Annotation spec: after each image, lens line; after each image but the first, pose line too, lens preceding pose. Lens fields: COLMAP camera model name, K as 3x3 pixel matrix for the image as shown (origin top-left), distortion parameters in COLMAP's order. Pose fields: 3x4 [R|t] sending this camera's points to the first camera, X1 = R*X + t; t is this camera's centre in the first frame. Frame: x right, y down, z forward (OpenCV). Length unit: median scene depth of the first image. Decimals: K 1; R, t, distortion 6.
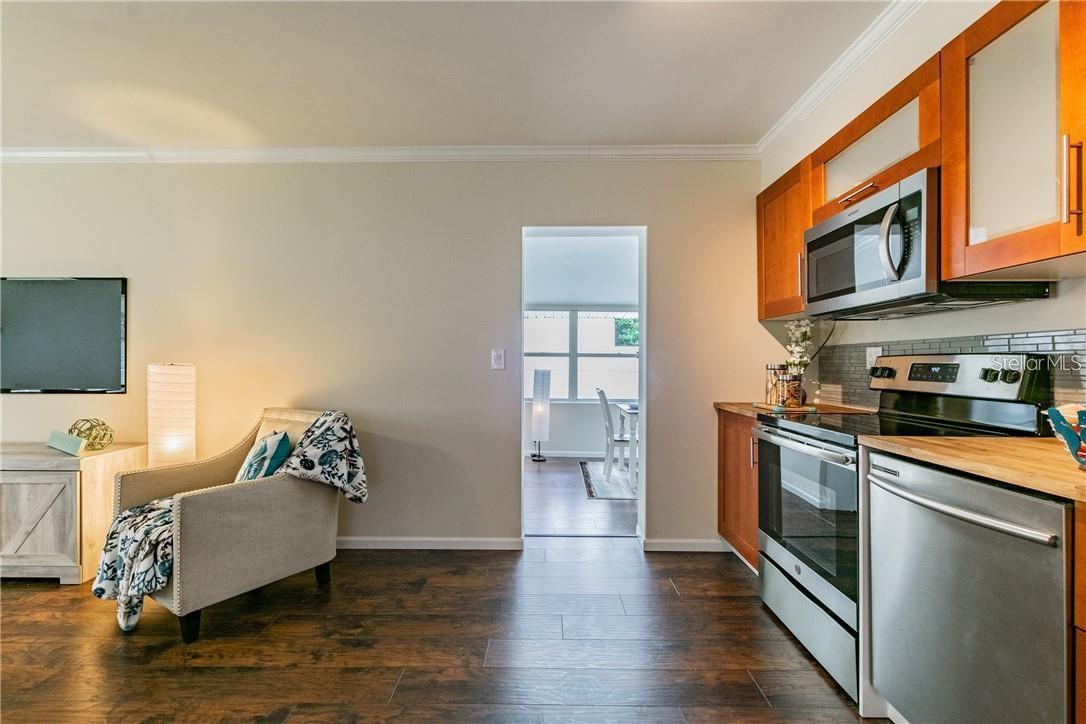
lens RADIAL K [[479.5, 0, 547.4], [0, 479.5, 361.6], [0, 0, 1]] dist [-0.003024, -0.000036]
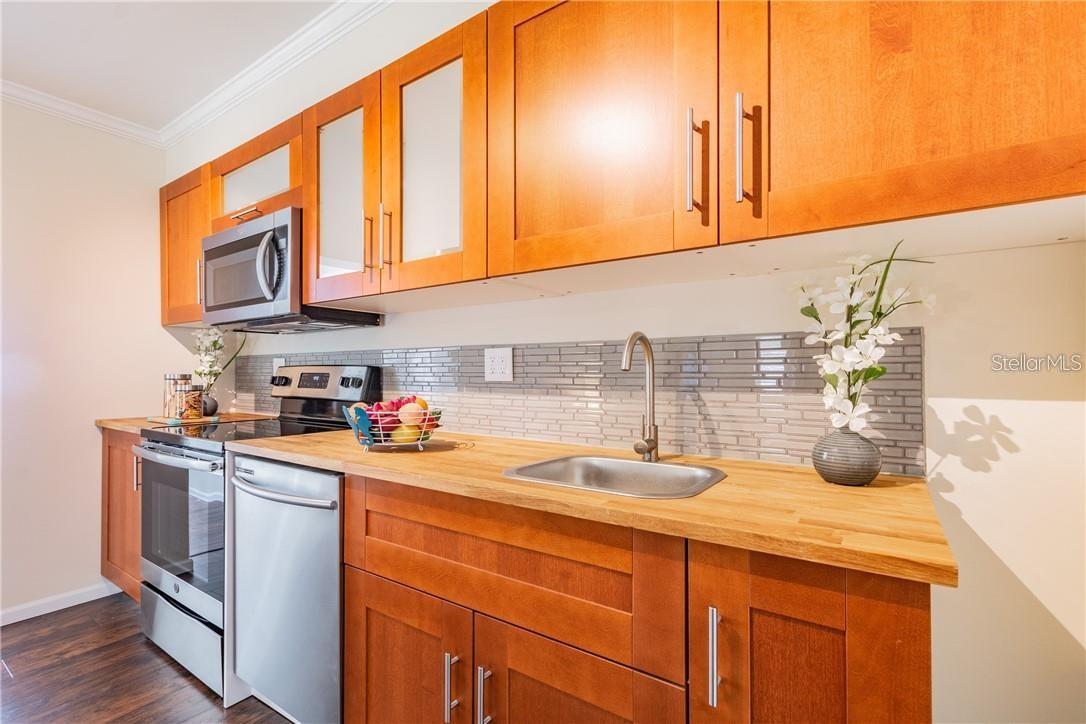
lens RADIAL K [[479.5, 0, 524.1], [0, 479.5, 368.6], [0, 0, 1]] dist [-0.003024, -0.000036]
pose [[0.575766, 0.004177, 0.817604, 0.126391], [-0.002209, 0.999991, -0.003553, -0.003798], [-0.817612, 0.000240, 0.575770, -0.110988]]
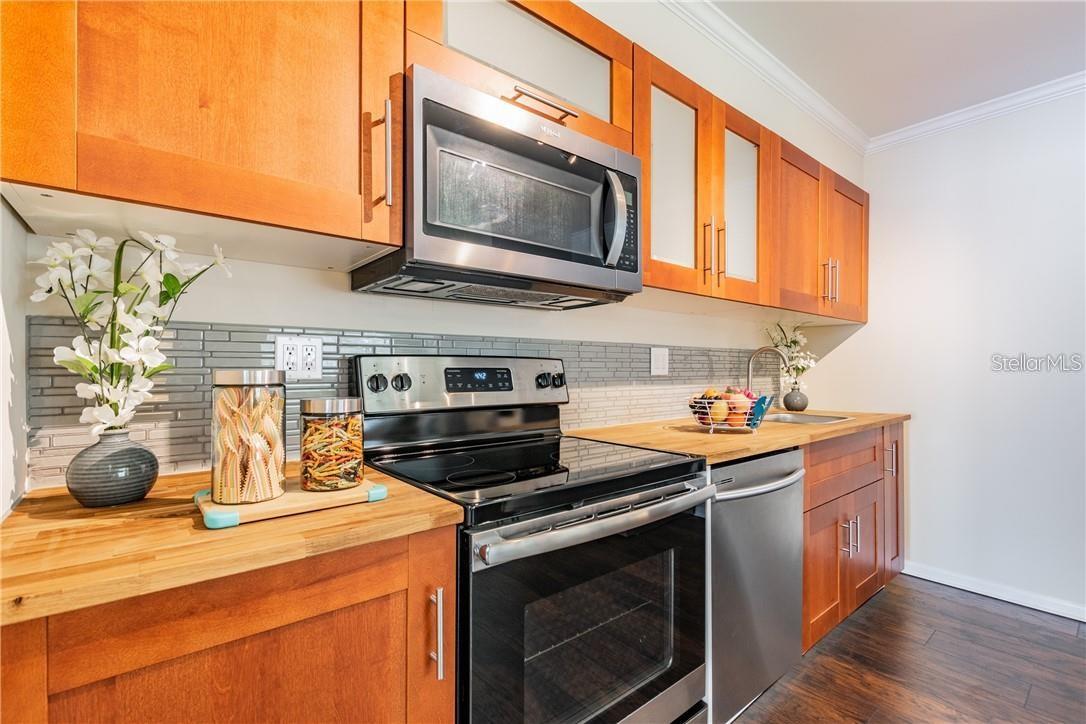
lens RADIAL K [[479.5, 0, 526.0], [0, 479.5, 367.5], [0, 0, 1]] dist [-0.003024, -0.000036]
pose [[-0.617773, -0.004561, 0.786344, 0.152752], [-0.008226, 0.999966, -0.000662, 0.002983], [-0.786314, -0.006878, -0.617789, 1.365307]]
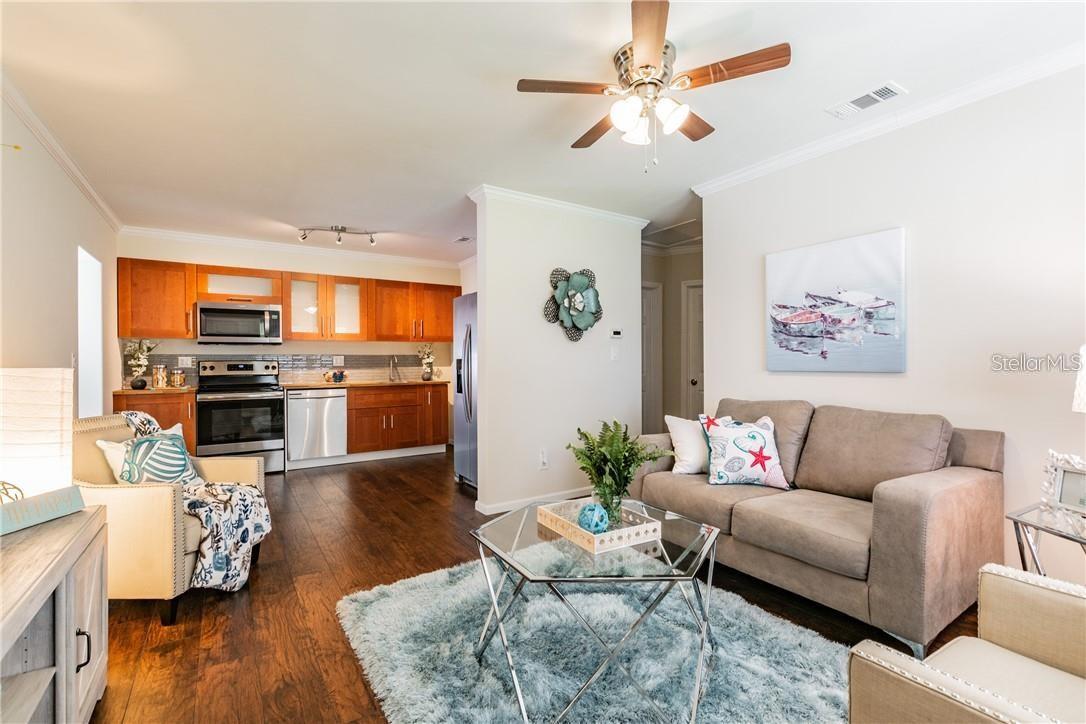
lens RADIAL K [[479.5, 0, 541.9], [0, 479.5, 363.4], [0, 0, 1]] dist [-0.003024, -0.000036]
pose [[-0.557623, -0.004179, 0.830084, -2.339030], [-0.000040, 0.999987, 0.005007, -0.013468], [-0.830095, 0.002759, -0.557616, 1.055876]]
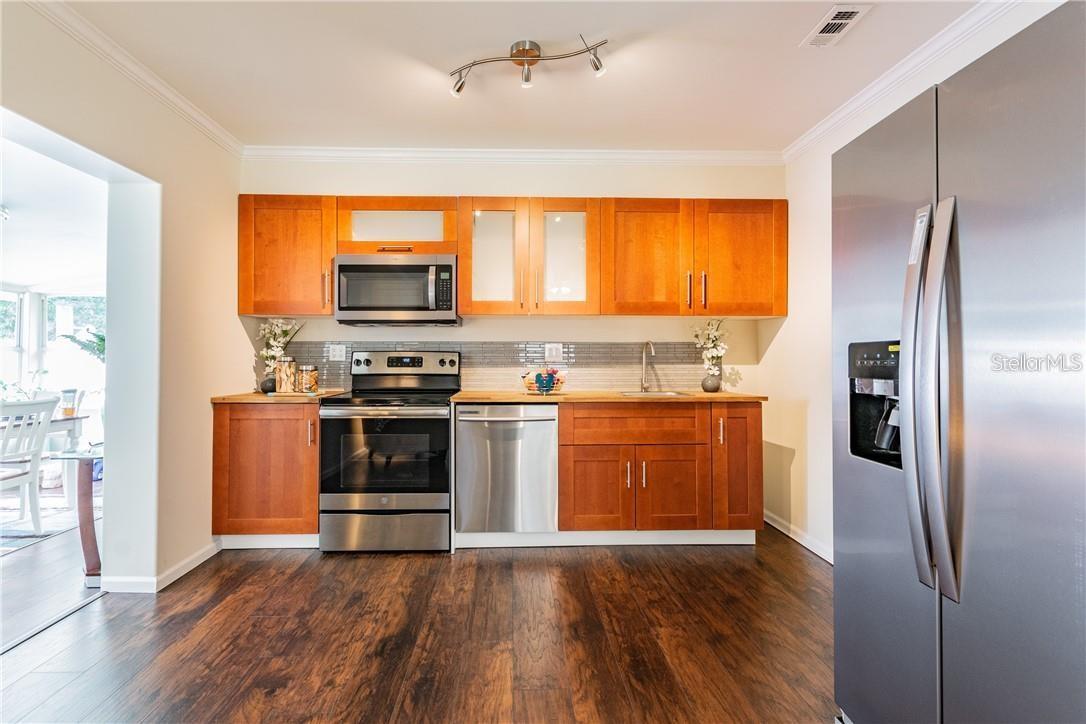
lens RADIAL K [[479.5, 0, 524.8], [0, 479.5, 350.4], [0, 0, 1]] dist [-0.003024, -0.000036]
pose [[-0.028265, 0.011428, 0.999535, -0.883333], [-0.006248, 0.999913, -0.011609, -0.000846], [-0.999581, -0.006573, -0.028191, 0.600936]]
